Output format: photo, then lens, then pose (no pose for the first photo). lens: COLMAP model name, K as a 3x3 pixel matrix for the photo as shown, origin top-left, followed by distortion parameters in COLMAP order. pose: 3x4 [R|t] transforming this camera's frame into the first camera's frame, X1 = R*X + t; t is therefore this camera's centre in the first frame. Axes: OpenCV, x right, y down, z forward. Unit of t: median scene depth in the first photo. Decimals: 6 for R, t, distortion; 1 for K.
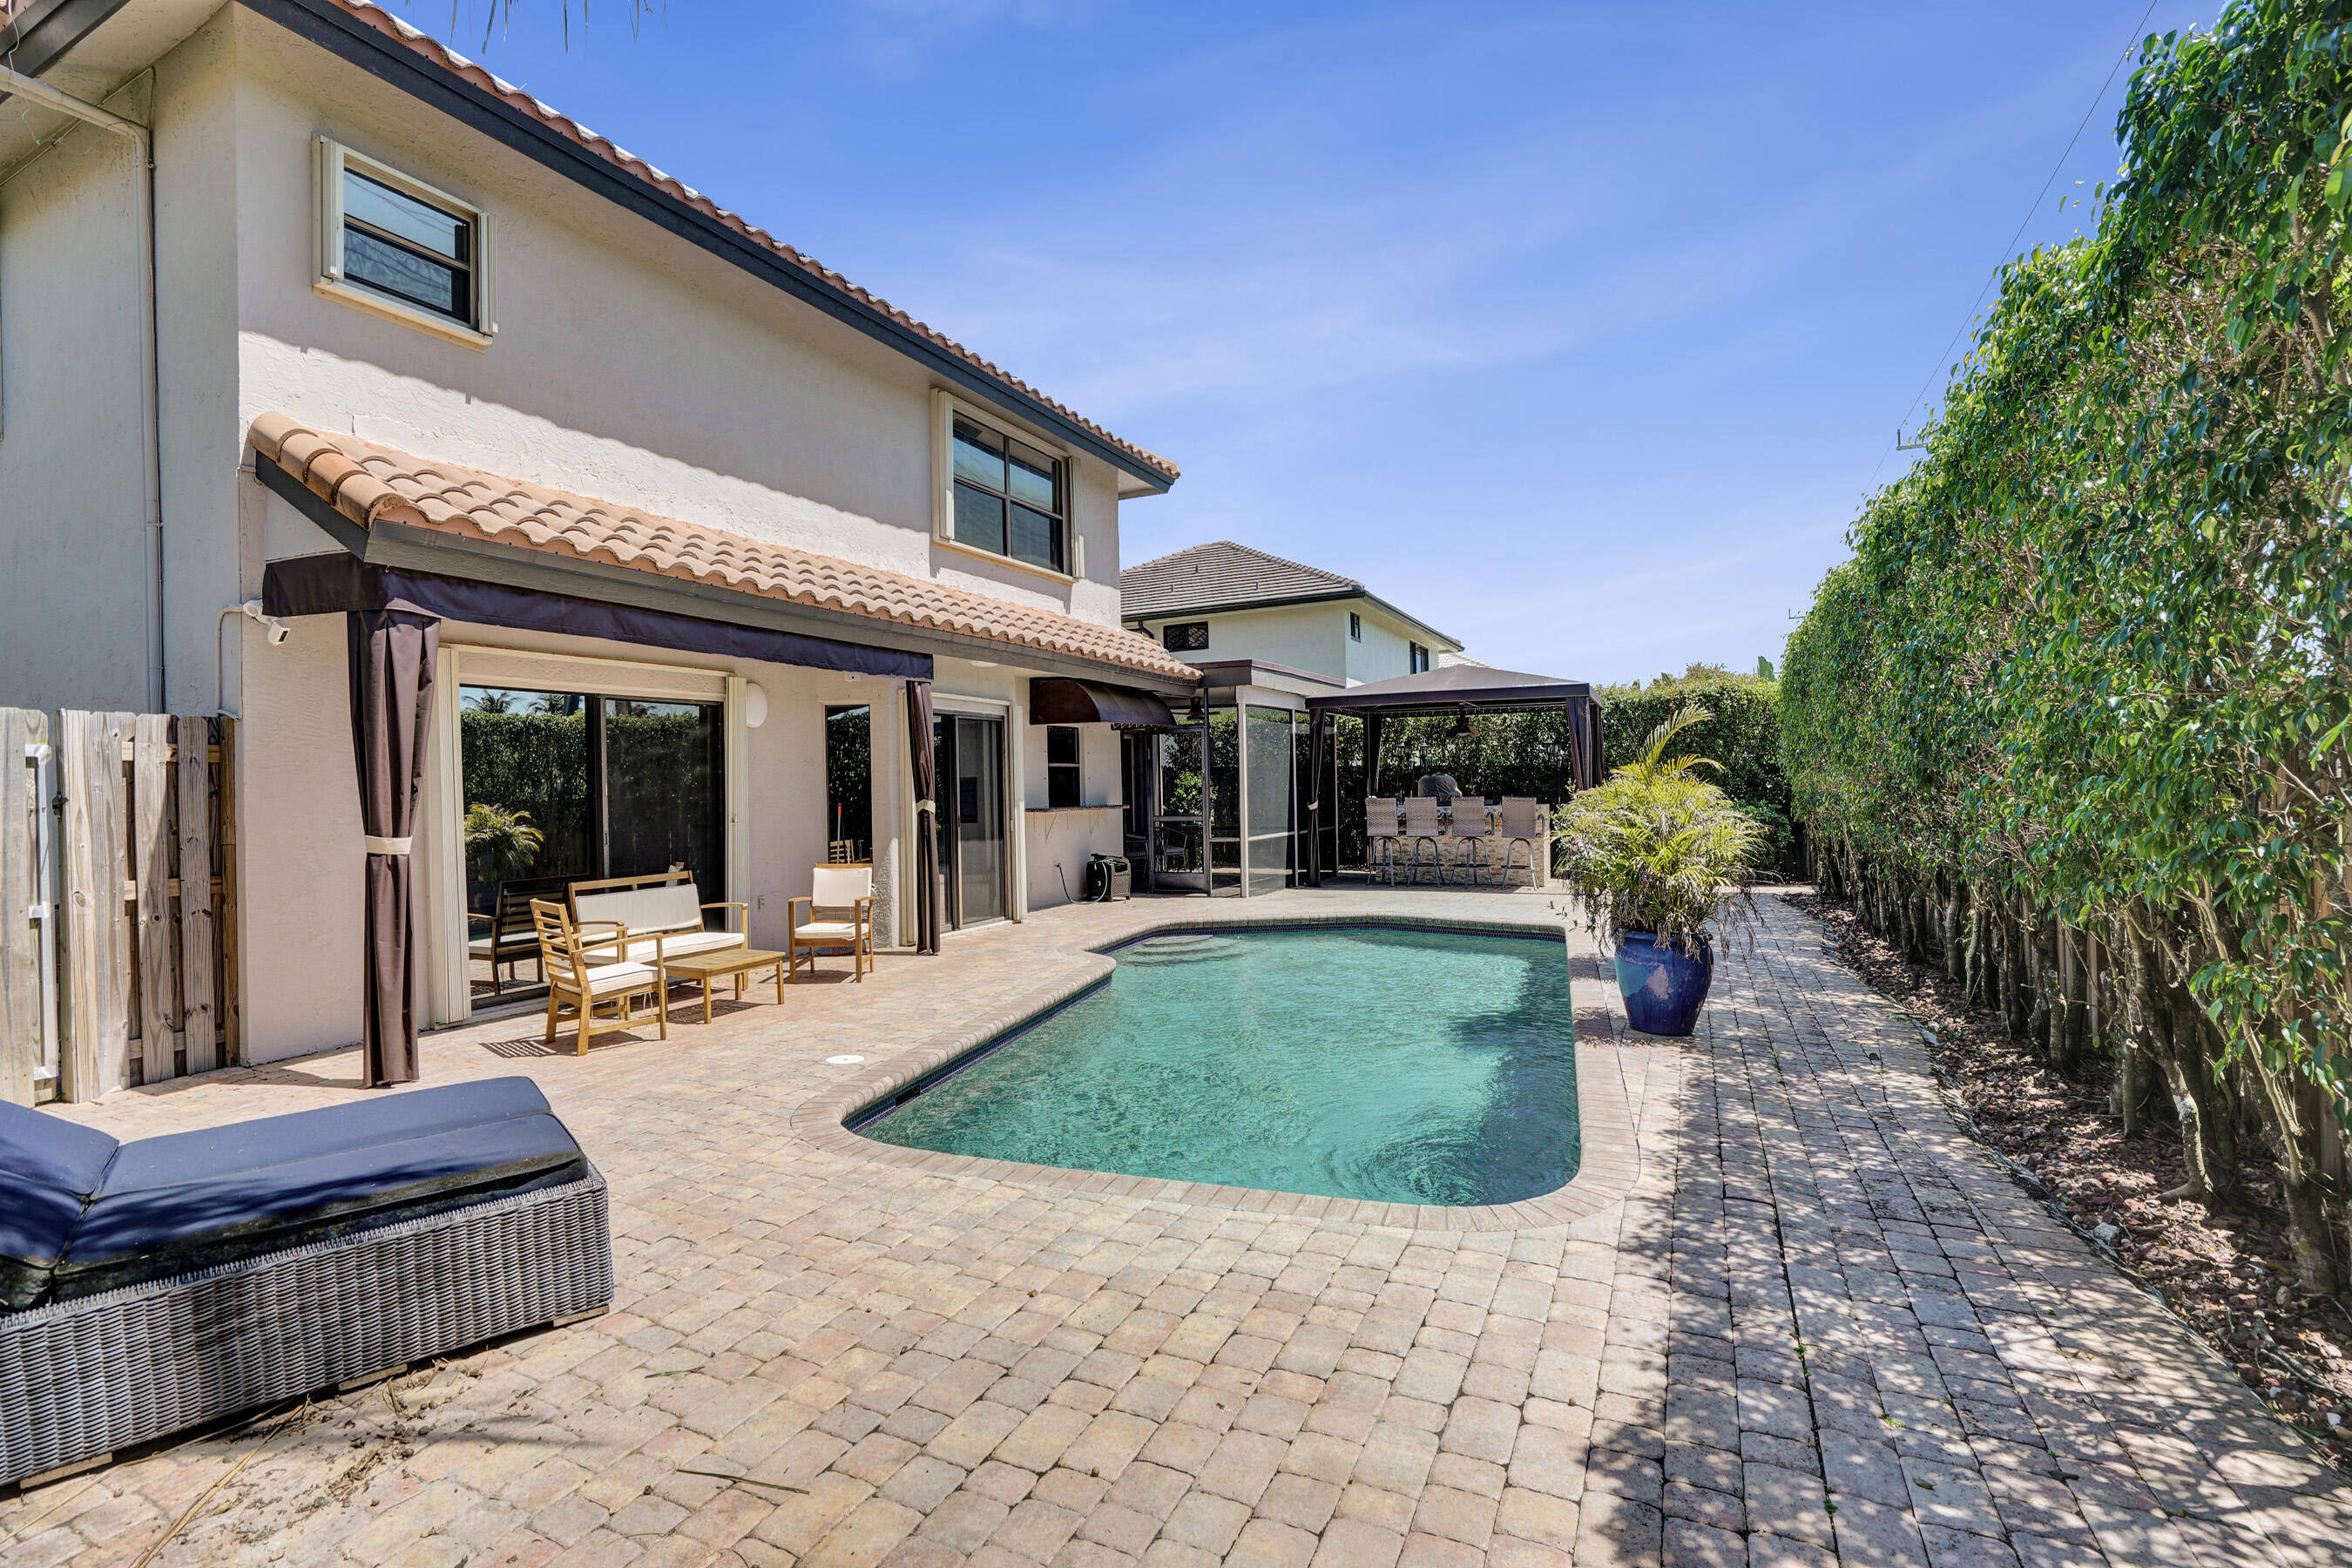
lens RADIAL K [[1142.1, 0, 1173.3], [0, 1142.1, 779.8], [0, 0, 1]] dist [-0.047950, 0.016952]
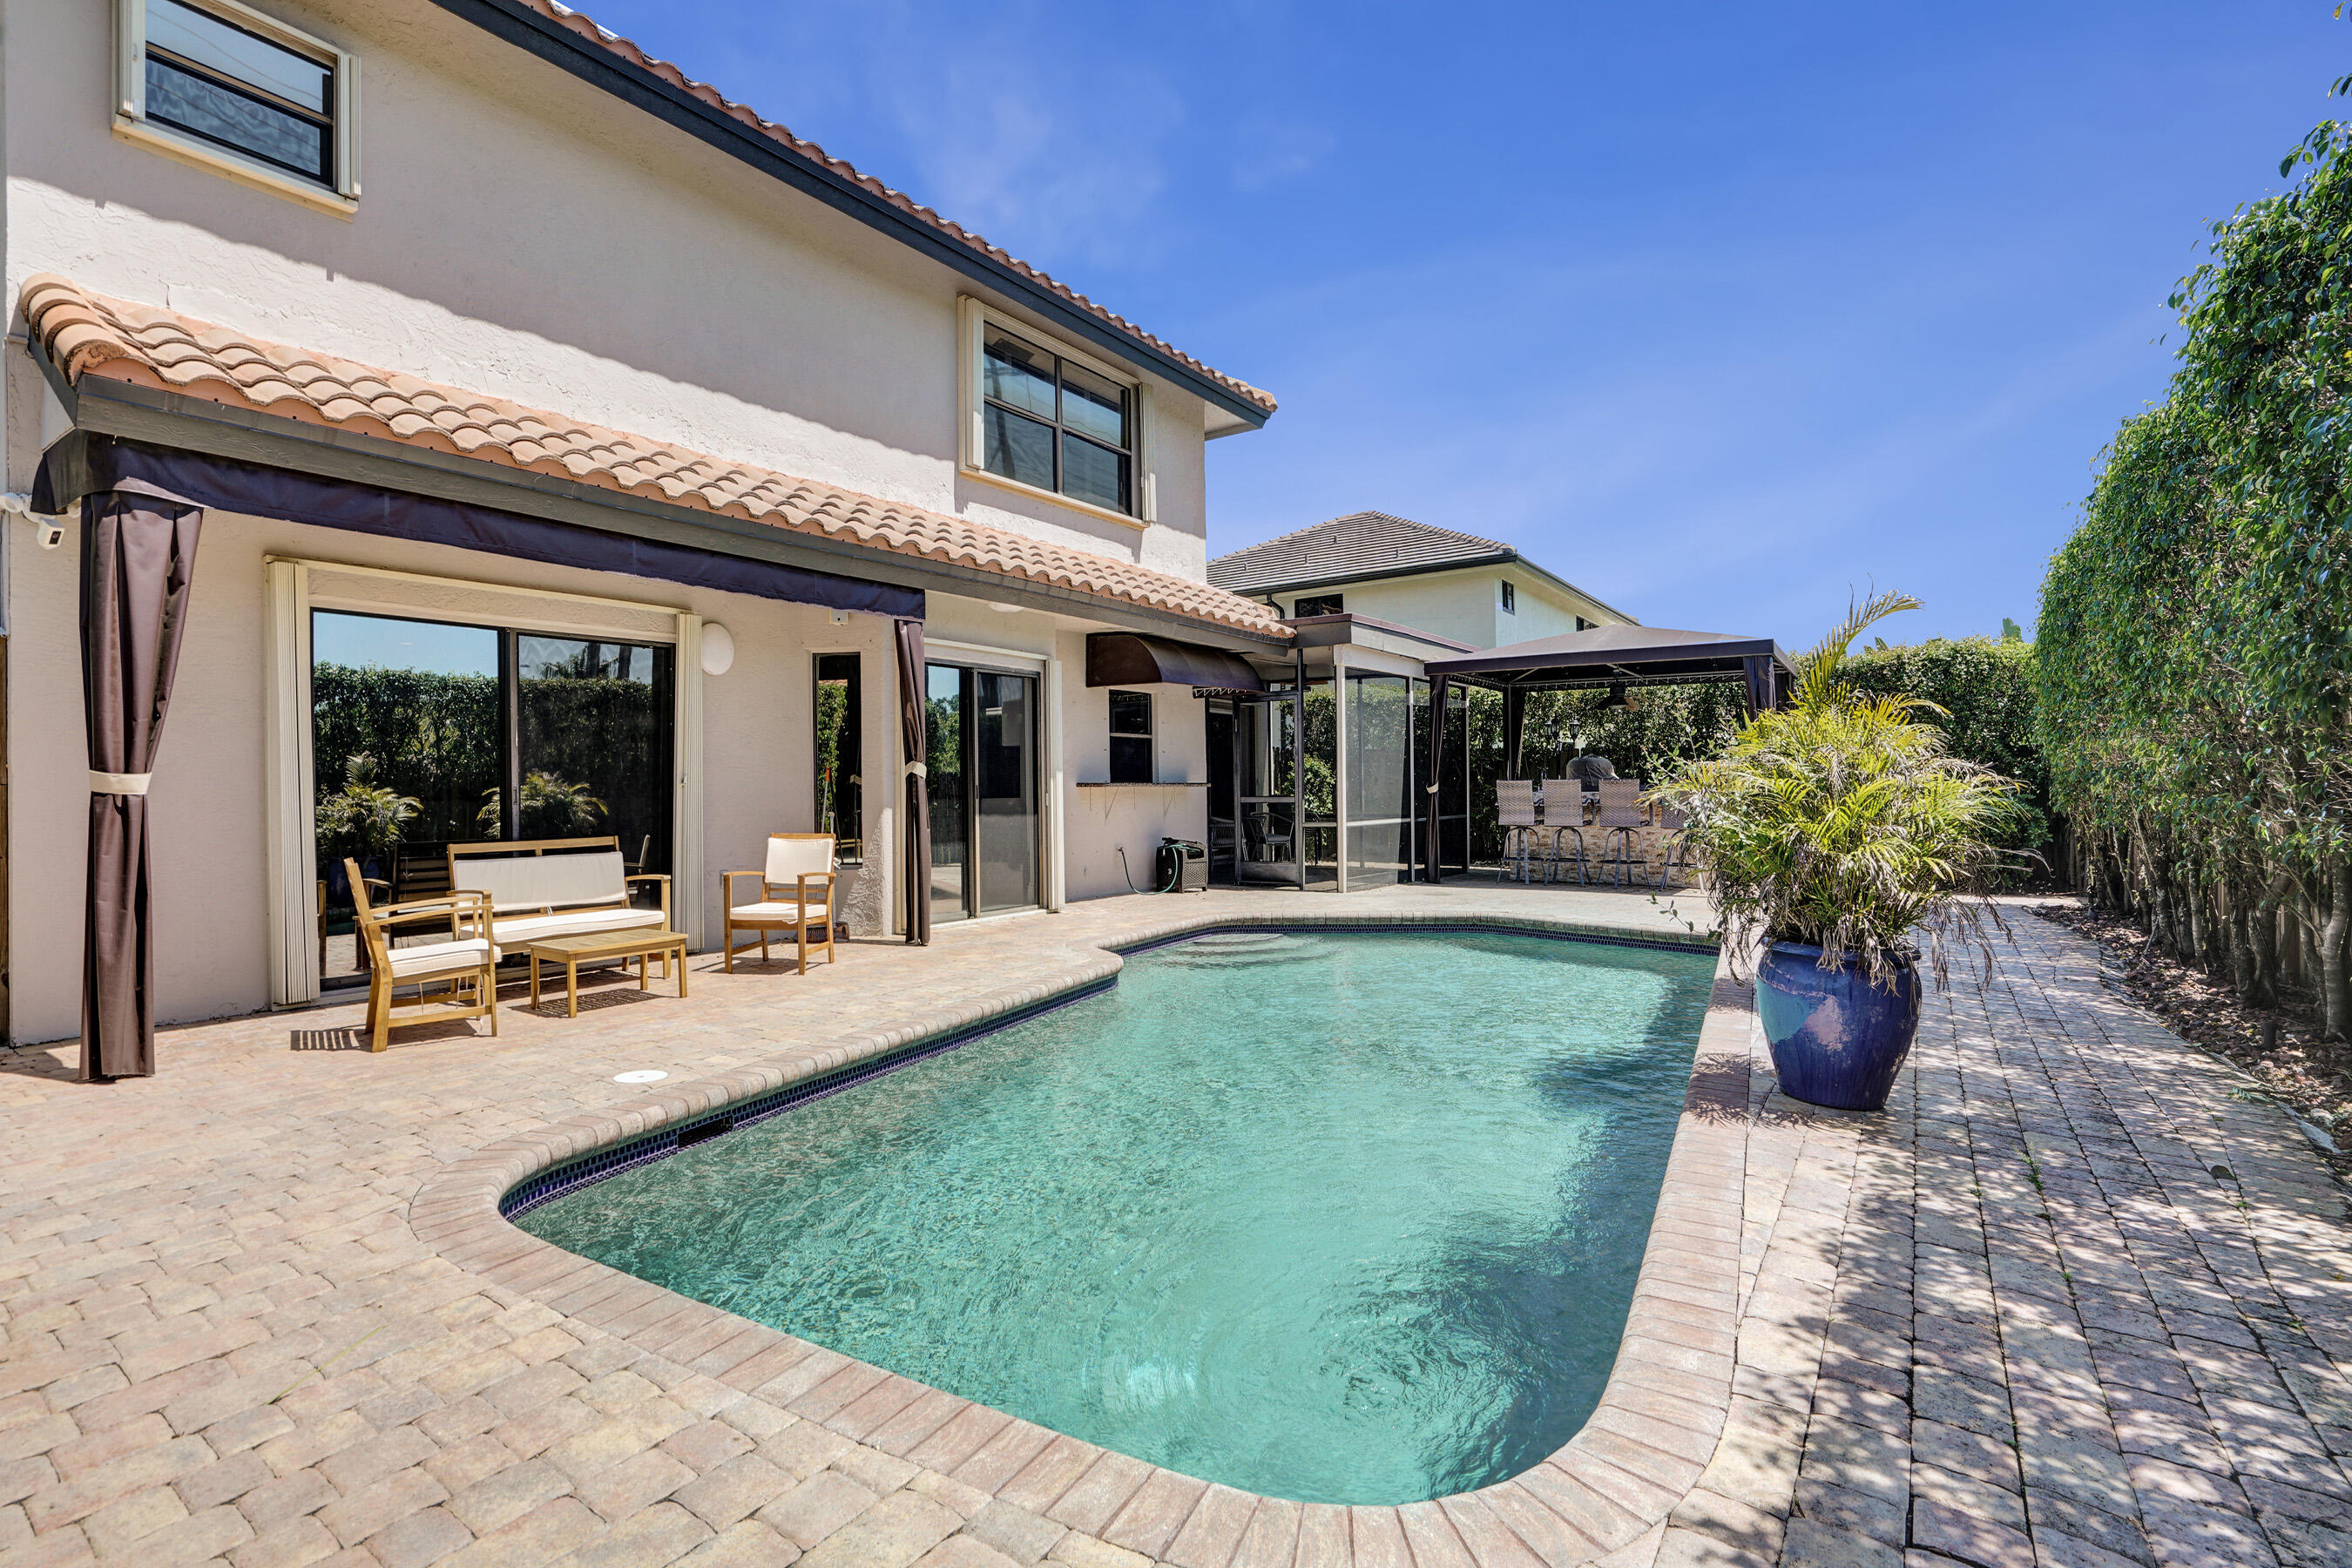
lens RADIAL K [[1142.1, 0, 1153.7], [0, 1142.1, 786.7], [0, 0, 1]] dist [-0.047950, 0.016952]
pose [[0.985233, 0.010833, -0.170874, 0.118867], [-0.009841, 0.999929, 0.006648, 0.033198], [0.170934, -0.004868, 0.985270, 0.230017]]
